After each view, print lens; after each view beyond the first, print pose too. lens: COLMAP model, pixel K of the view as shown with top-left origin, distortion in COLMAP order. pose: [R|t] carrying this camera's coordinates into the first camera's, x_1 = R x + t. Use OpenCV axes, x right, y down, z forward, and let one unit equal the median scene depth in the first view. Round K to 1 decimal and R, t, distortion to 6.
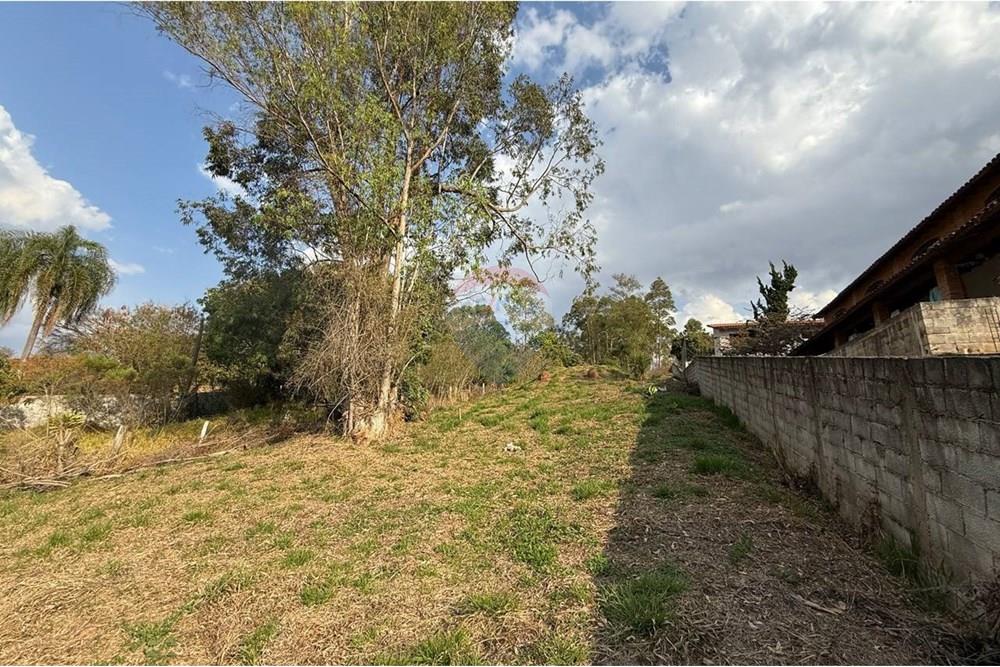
lens RADIAL K [[405.3, 0, 499.0], [0, 405.3, 337.1], [0, 0, 1]] dist [-0.004249, 0.000647]
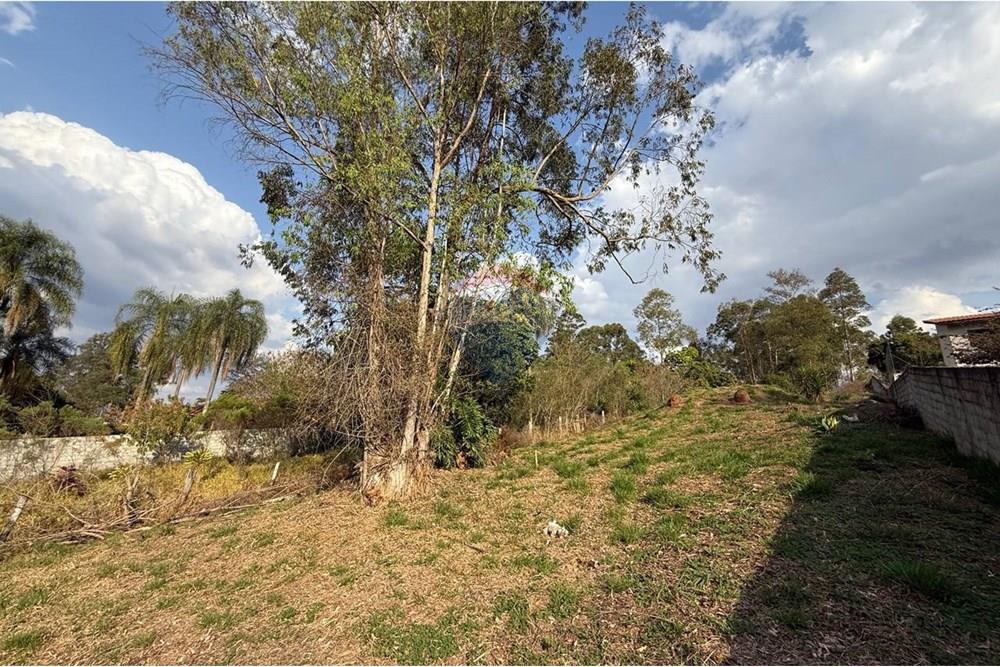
lens RADIAL K [[405.3, 0, 493.4], [0, 405.3, 334.6], [0, 0, 1]] dist [-0.004249, 0.000647]
pose [[0.938215, -0.084574, -0.335559, 0.049204], [0.062148, 0.995090, -0.077035, 0.002635], [0.340427, 0.051421, 0.938864, 0.093715]]
